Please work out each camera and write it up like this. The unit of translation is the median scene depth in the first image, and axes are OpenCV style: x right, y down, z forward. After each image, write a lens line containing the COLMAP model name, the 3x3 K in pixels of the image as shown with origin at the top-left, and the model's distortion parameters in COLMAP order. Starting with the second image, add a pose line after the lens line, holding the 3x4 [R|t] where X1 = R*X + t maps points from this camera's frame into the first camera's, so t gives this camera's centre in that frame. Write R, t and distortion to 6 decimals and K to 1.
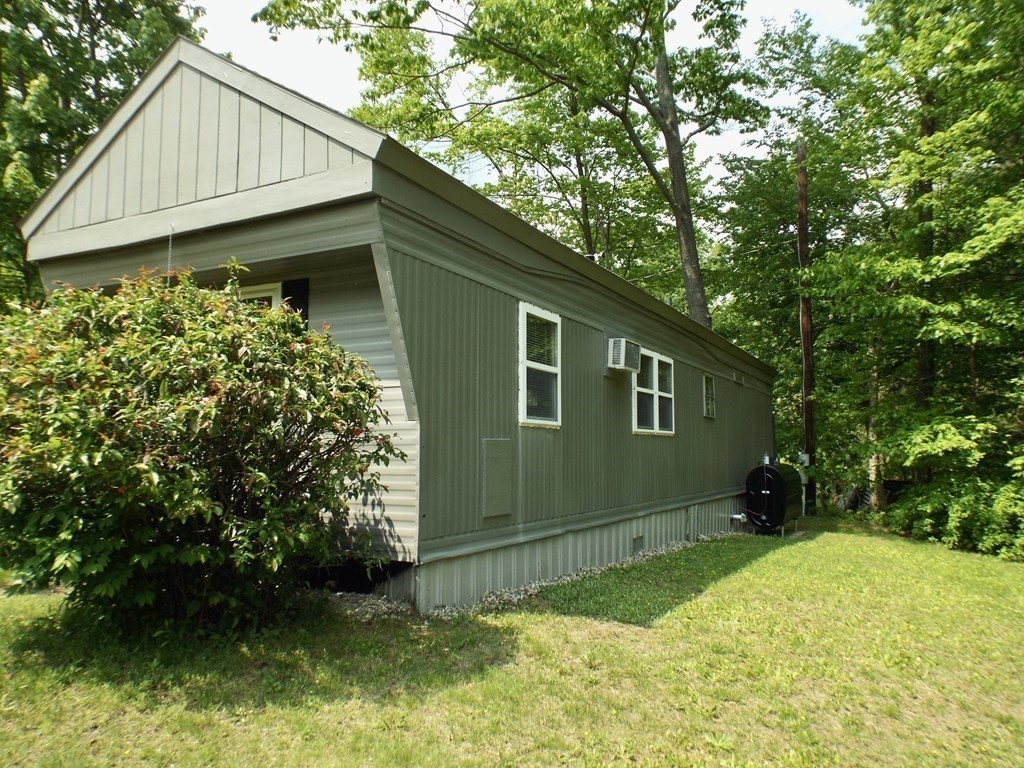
lens RADIAL K [[770.9, 0, 513.7], [0, 770.9, 391.3], [0, 0, 1]] dist [-0.015879, 0.004498]
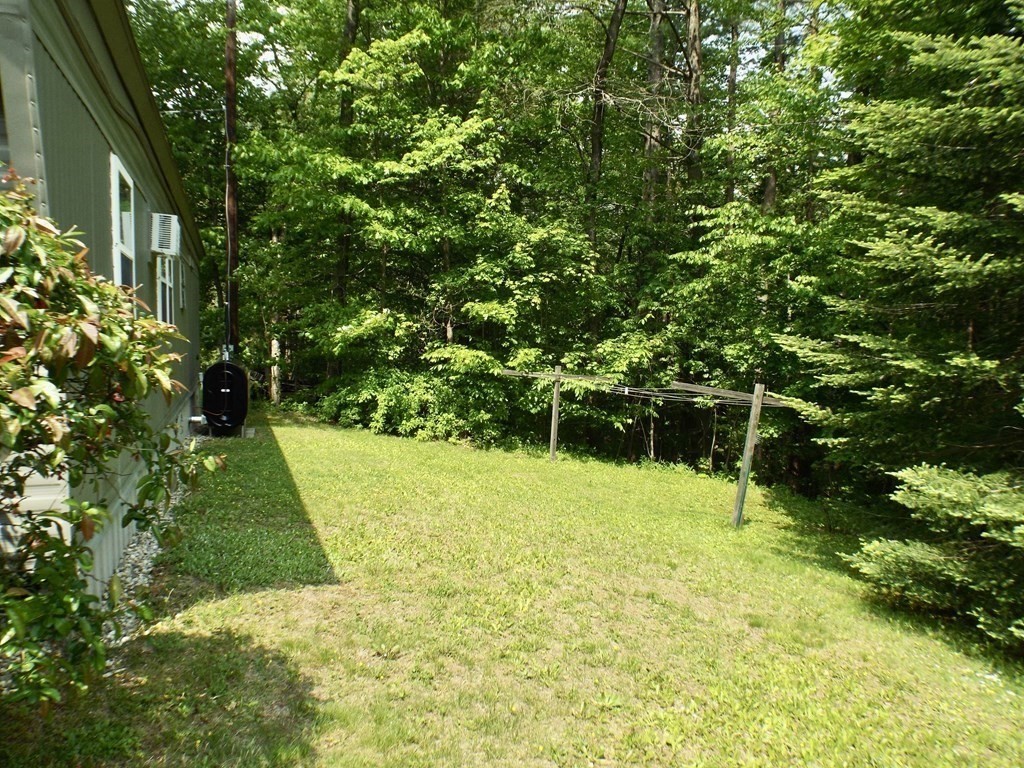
lens RADIAL K [[770.9, 0, 513.7], [0, 770.9, 391.3], [0, 0, 1]] dist [-0.015879, 0.004498]
pose [[0.653005, -0.041711, 0.756204, -0.145535], [-0.081661, 0.988783, 0.125056, -0.012010], [-0.752938, -0.143415, 0.642274, 0.144143]]
